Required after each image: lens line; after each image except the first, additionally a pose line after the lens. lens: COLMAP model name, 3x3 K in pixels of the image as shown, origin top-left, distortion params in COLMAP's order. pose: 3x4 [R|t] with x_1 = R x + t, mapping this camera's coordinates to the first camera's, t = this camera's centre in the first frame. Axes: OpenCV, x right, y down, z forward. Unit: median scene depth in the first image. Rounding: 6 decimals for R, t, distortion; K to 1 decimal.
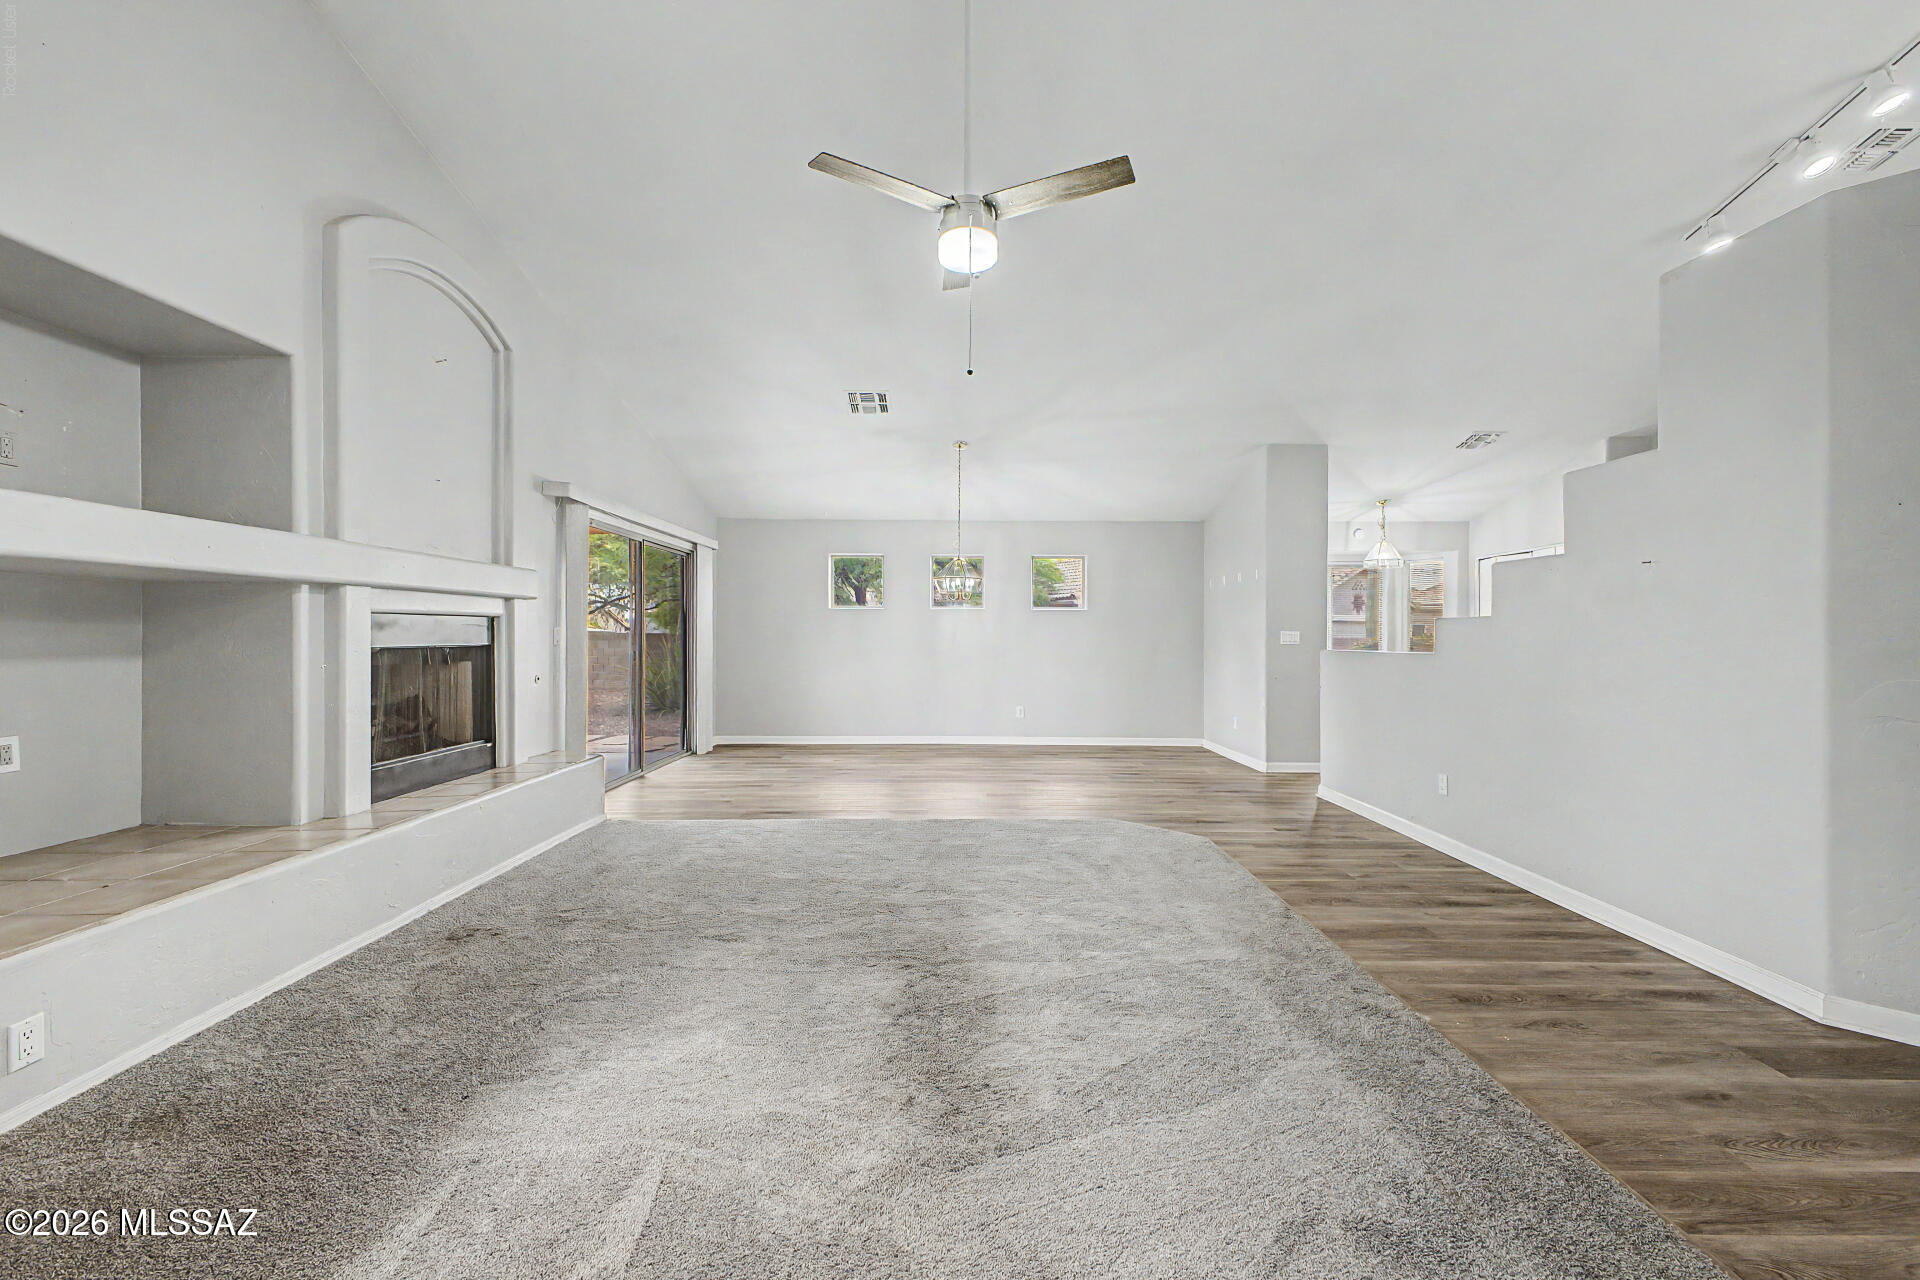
lens RADIAL K [[761.1, 0, 949.5], [0, 761.1, 644.7], [0, 0, 1]] dist [0.021361, -0.005921]
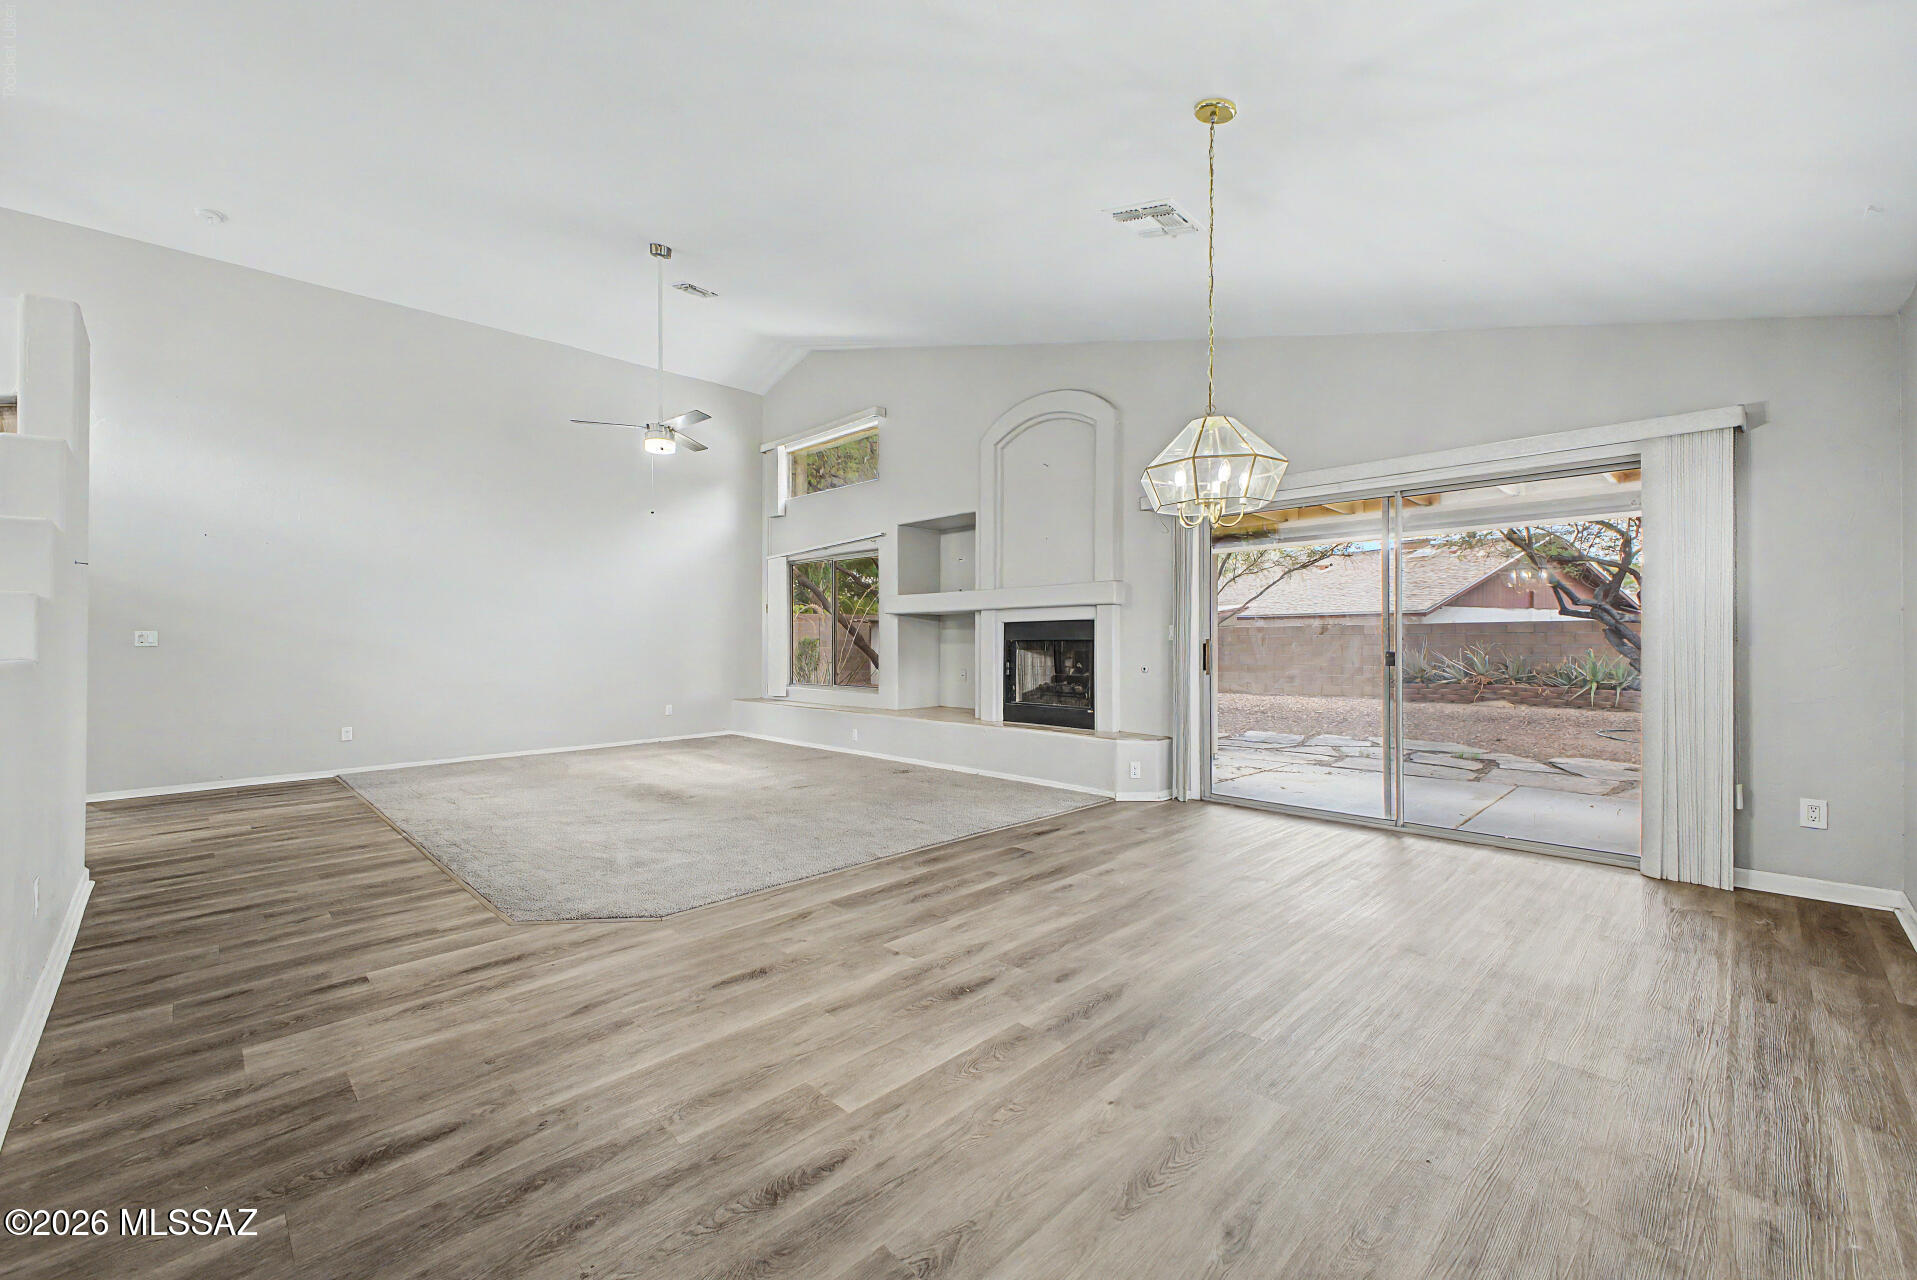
lens RADIAL K [[759.9, 0, 958.9], [0, 759.9, 641.3], [0, 0, 1]] dist [0.021361, -0.005921]
pose [[-0.697590, 0.002545, -0.716492, 0.697179], [-0.008135, 0.999901, 0.011473, -0.014372], [0.716451, 0.013832, -0.697501, 2.246773]]
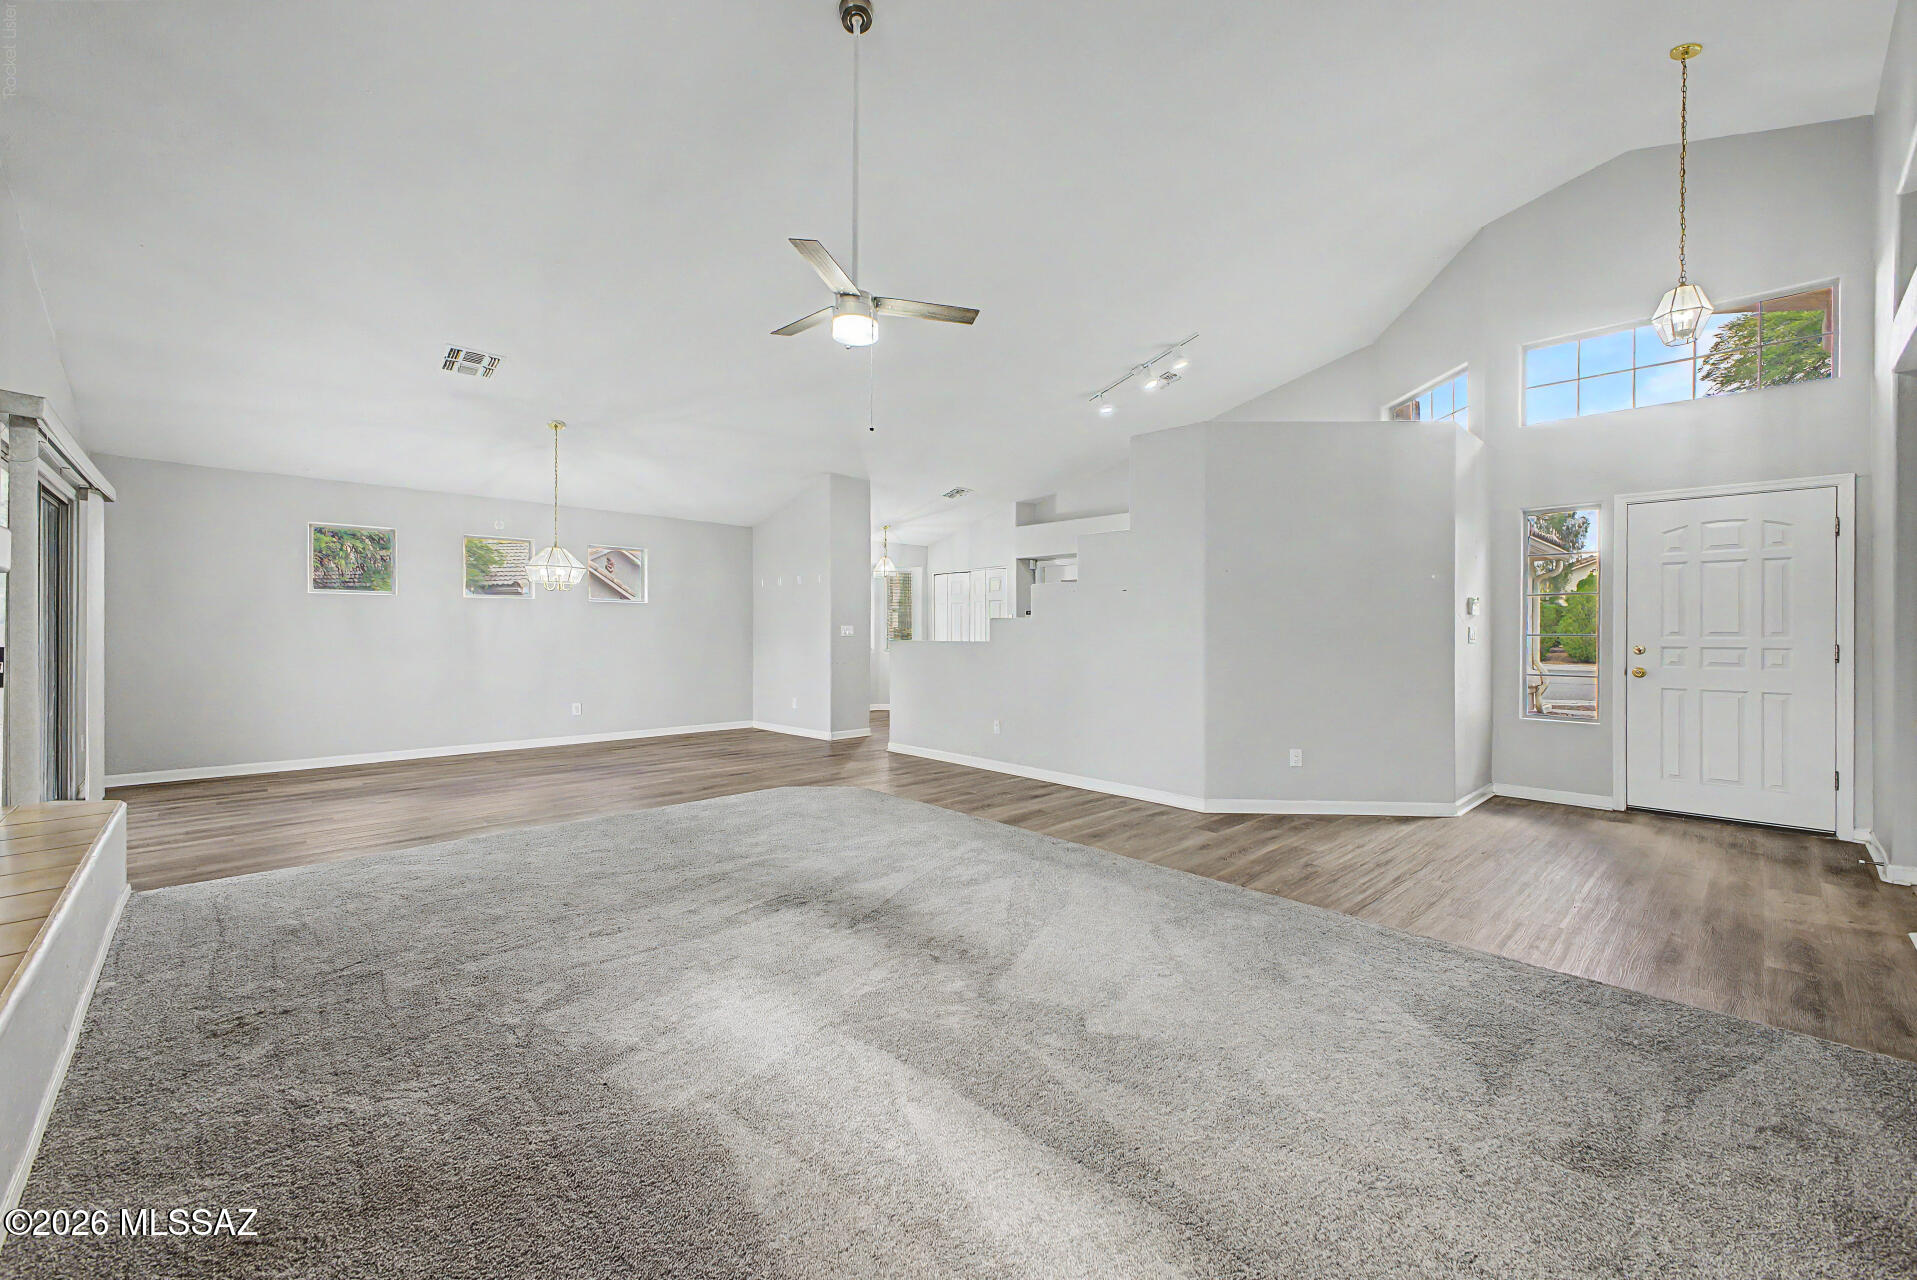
lens RADIAL K [[759.9, 0, 940.1], [0, 759.9, 638.6], [0, 0, 1]] dist [0.021361, -0.005921]
pose [[0.731769, -0.006872, 0.681518, -0.566162], [0.004837, 0.999976, 0.004889, -0.002777], [-0.681535, -0.000281, 0.731785, -0.025735]]
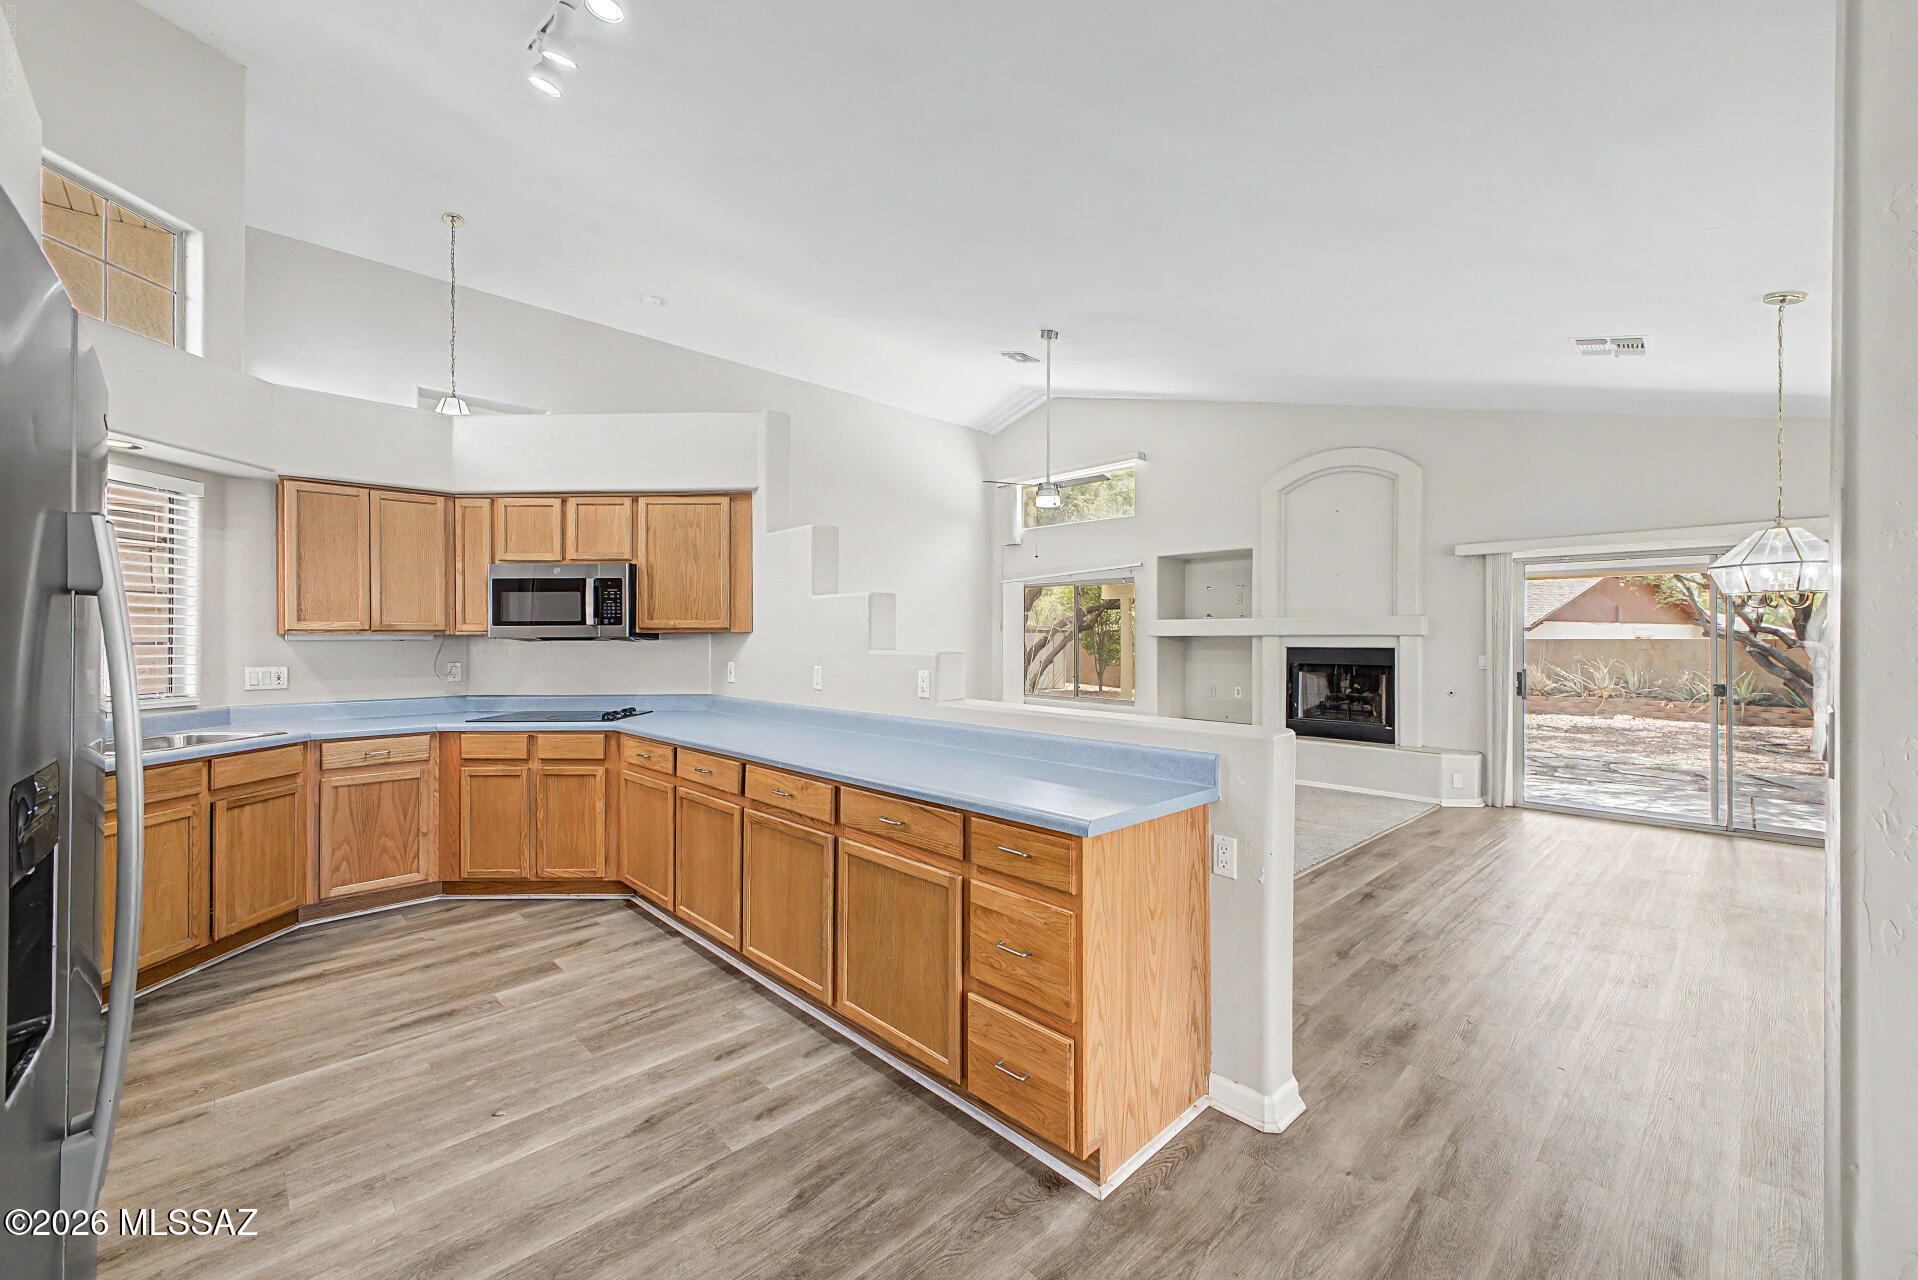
lens RADIAL K [[760.3, 0, 967.2], [0, 760.3, 638.3], [0, 0, 1]] dist [0.021361, -0.005921]
pose [[-0.702221, -0.007337, -0.711921, 1.434311], [-0.015326, 0.999871, 0.004812, -0.063210], [0.711794, 0.014290, -0.702243, 1.871416]]
